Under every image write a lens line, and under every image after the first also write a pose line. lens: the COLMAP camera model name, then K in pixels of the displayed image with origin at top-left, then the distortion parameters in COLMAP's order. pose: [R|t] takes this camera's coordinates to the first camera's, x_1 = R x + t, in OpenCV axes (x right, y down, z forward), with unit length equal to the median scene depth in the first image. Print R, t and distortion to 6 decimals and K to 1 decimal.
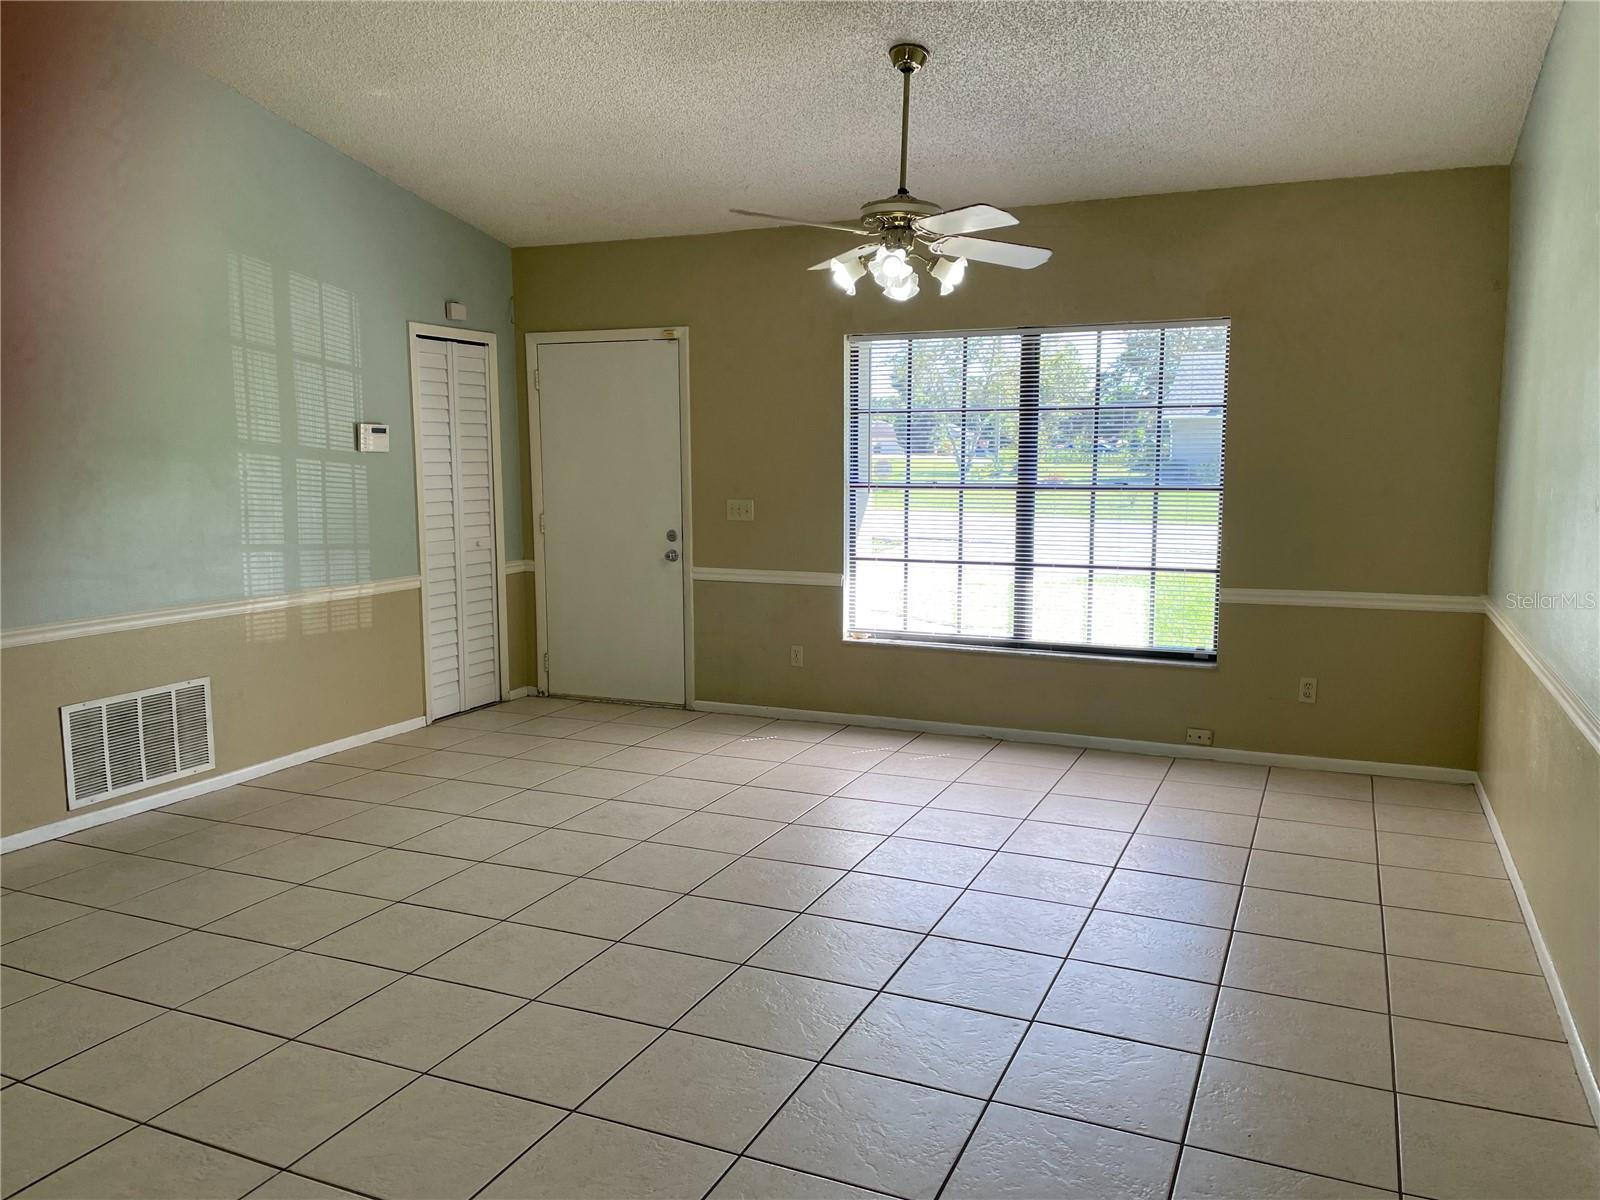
lens RADIAL K [[1214.5, 0, 800.3], [0, 1214.5, 598.8], [0, 0, 1]] dist [0.009460, -0.029048]
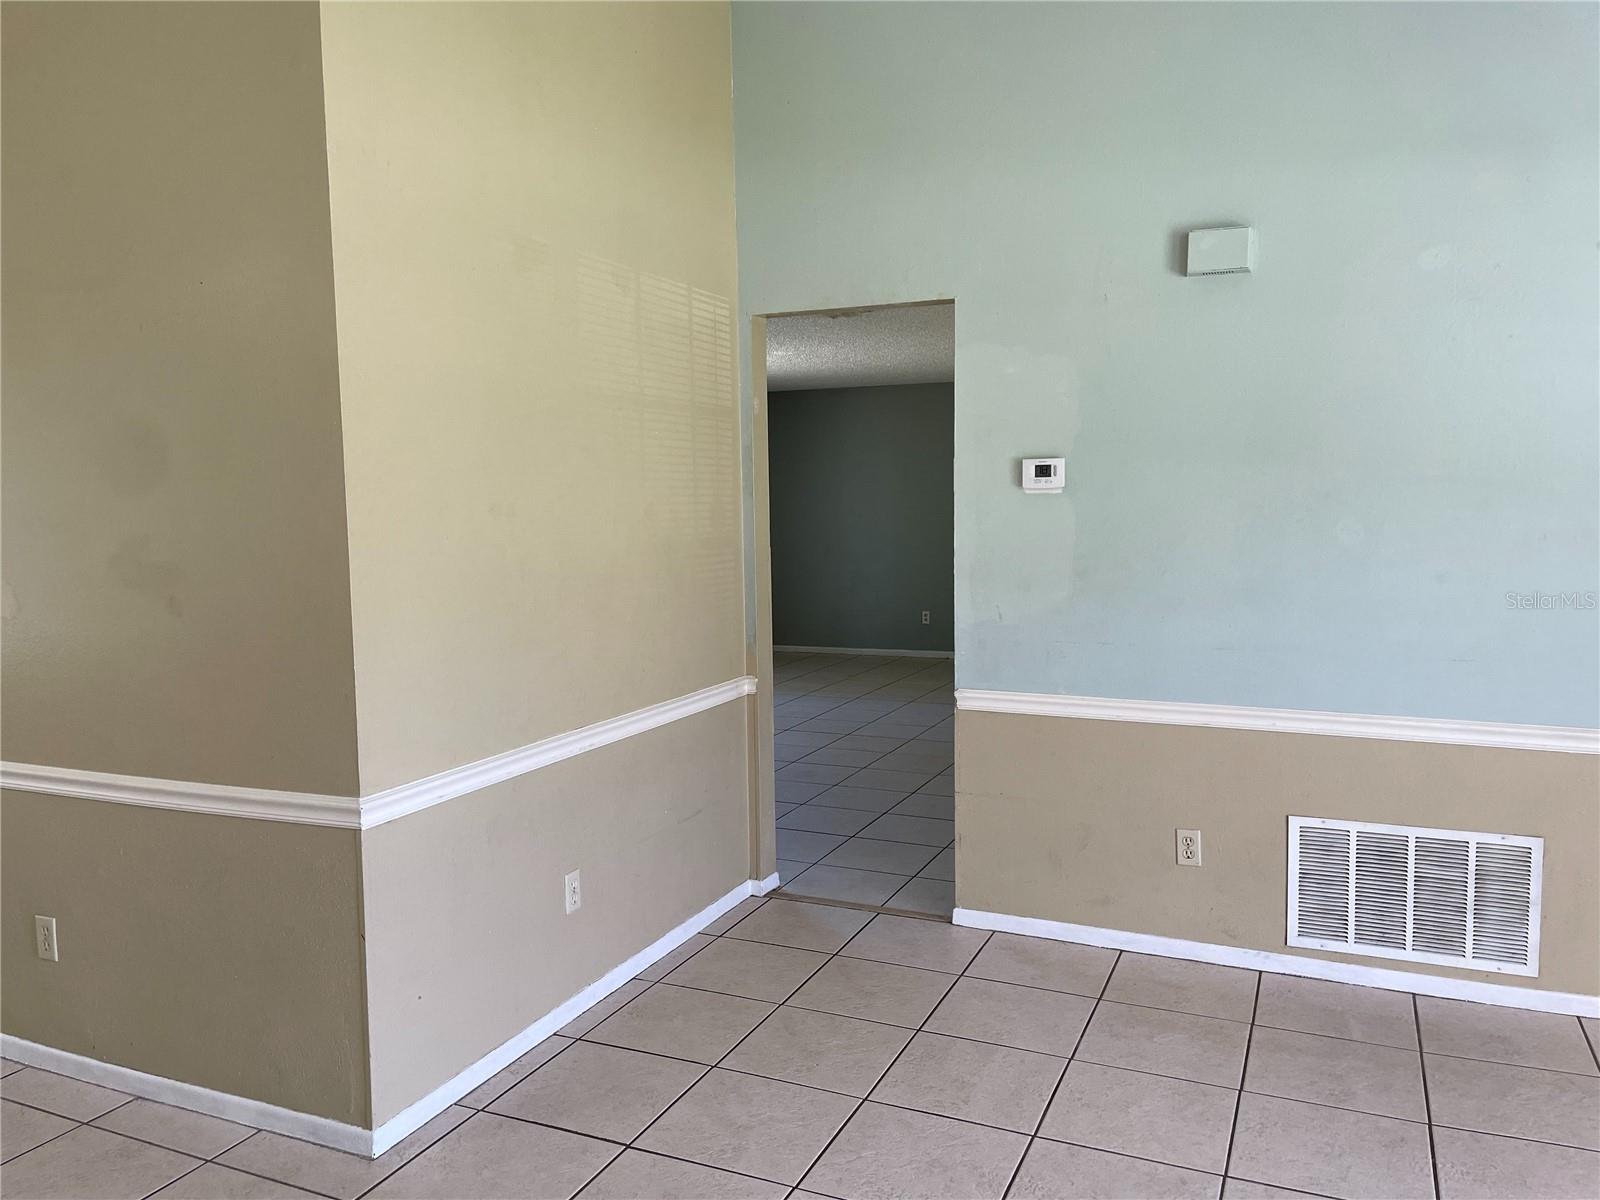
lens RADIAL K [[1214.5, 0, 804.7], [0, 1214.5, 583.2], [0, 0, 1]] dist [0.009460, -0.029048]
pose [[0.002350, 0.072484, -0.997367, 0.170612], [-0.119546, 0.990237, 0.071684, -0.077400], [0.992826, 0.119062, 0.010993, 0.610622]]
